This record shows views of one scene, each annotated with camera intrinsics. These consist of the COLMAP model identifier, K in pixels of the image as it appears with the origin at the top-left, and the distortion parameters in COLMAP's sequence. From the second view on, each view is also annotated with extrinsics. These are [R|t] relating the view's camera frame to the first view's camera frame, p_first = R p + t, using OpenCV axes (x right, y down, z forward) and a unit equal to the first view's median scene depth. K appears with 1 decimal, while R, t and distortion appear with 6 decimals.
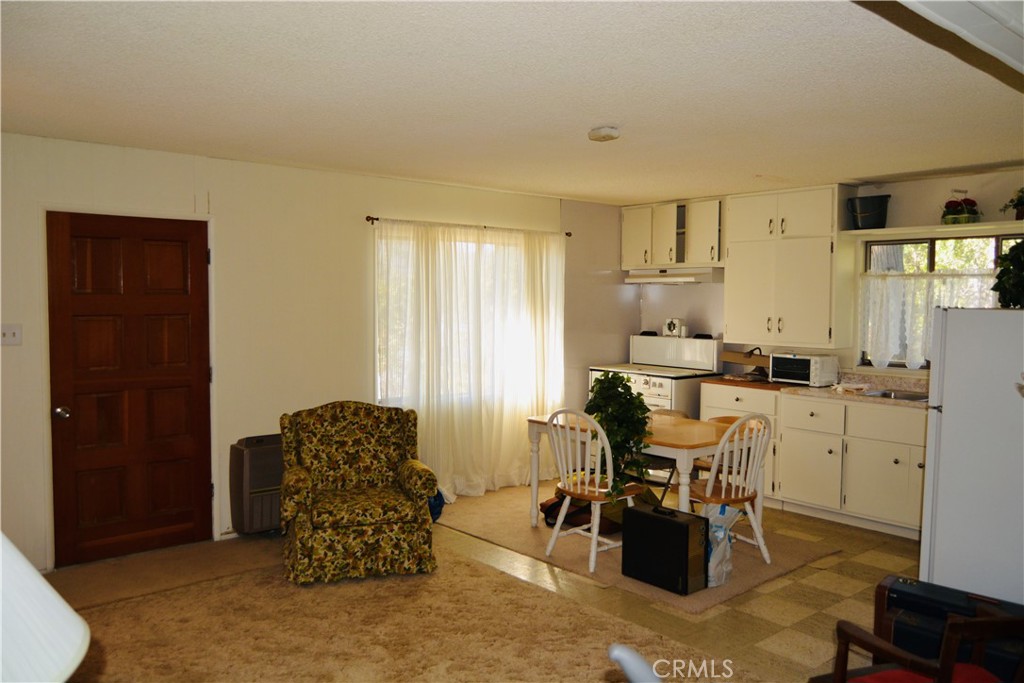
lens RADIAL K [[789.9, 0, 509.6], [0, 789.9, 340.5], [0, 0, 1]] dist [-0.001928, 0.001630]
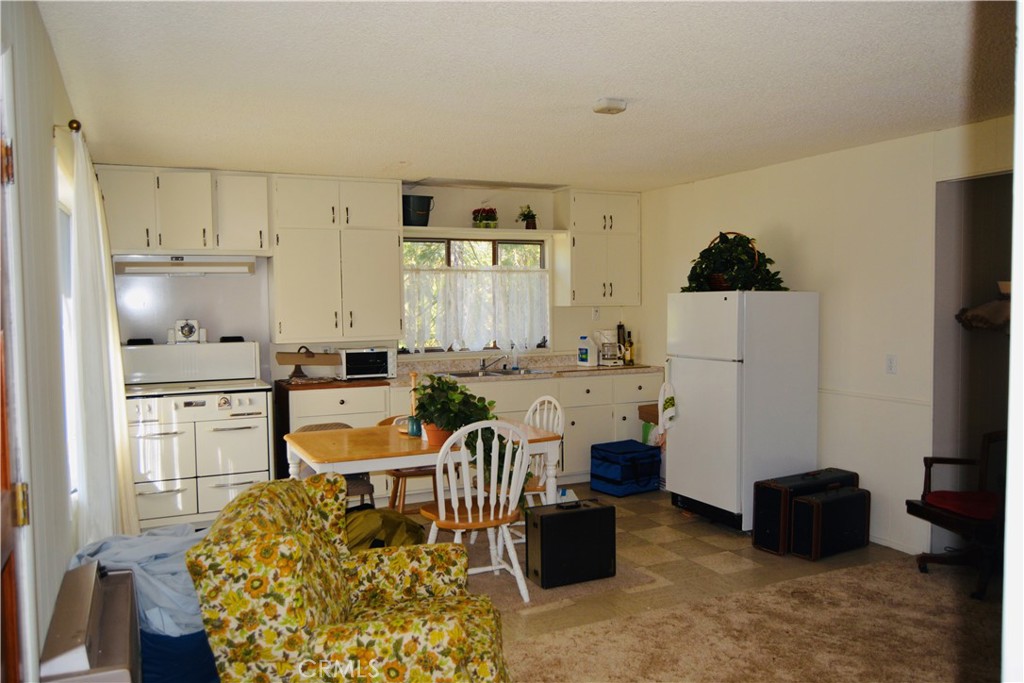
lens RADIAL K [[789.9, 0, 509.6], [0, 789.9, 340.5], [0, 0, 1]] dist [-0.001928, 0.001630]
pose [[0.275644, -0.060433, 0.959358, -0.537111], [0.067706, 0.996764, 0.043336, -0.023029], [-0.958872, 0.053009, 0.278844, 0.568385]]
